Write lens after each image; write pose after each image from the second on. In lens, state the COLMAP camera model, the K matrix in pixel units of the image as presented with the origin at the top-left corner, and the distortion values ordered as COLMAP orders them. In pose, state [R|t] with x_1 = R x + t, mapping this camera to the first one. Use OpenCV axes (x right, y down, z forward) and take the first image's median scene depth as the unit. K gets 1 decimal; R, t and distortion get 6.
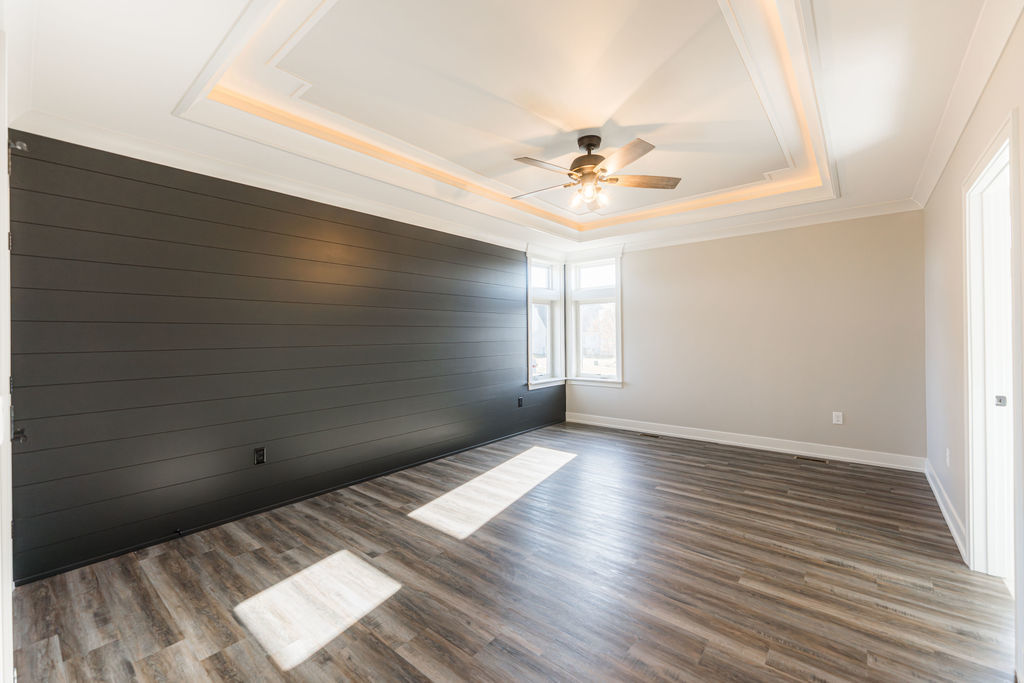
lens RADIAL K [[421.8, 0, 519.7], [0, 421.8, 335.8], [0, 0, 1]] dist [-0.002430, 0.000096]
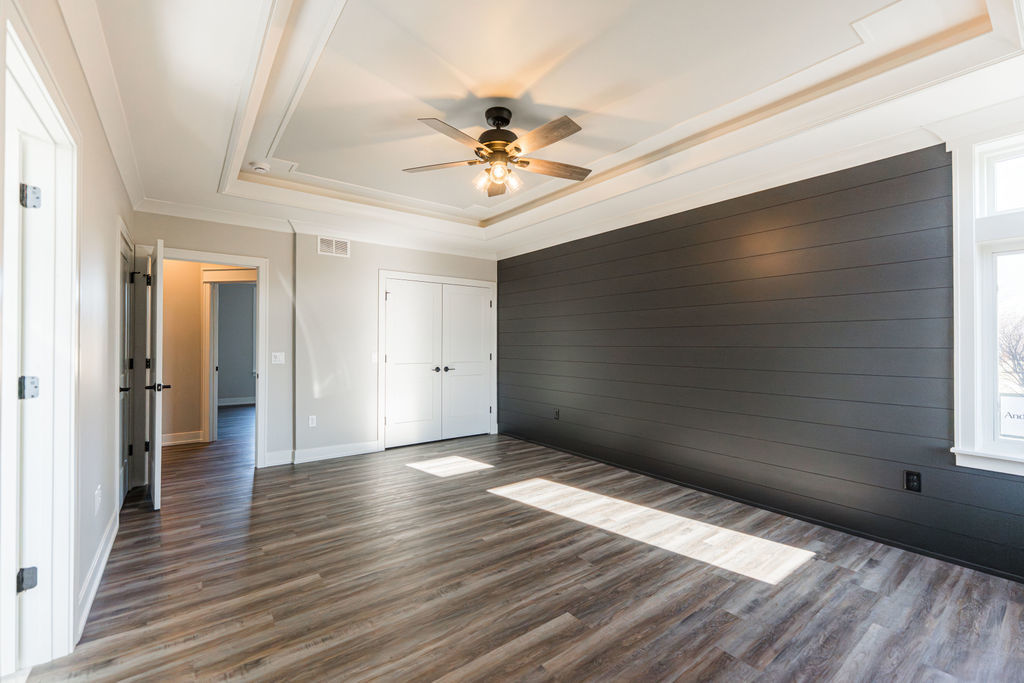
lens RADIAL K [[421.8, 0, 518.6], [0, 421.8, 342.6], [0, 0, 1]] dist [-0.002430, 0.000096]
pose [[-0.216540, 0.007181, -0.976247, 0.944543], [-0.000601, 0.999972, 0.007489, -0.009376], [0.976274, 0.002209, -0.216529, 1.123318]]
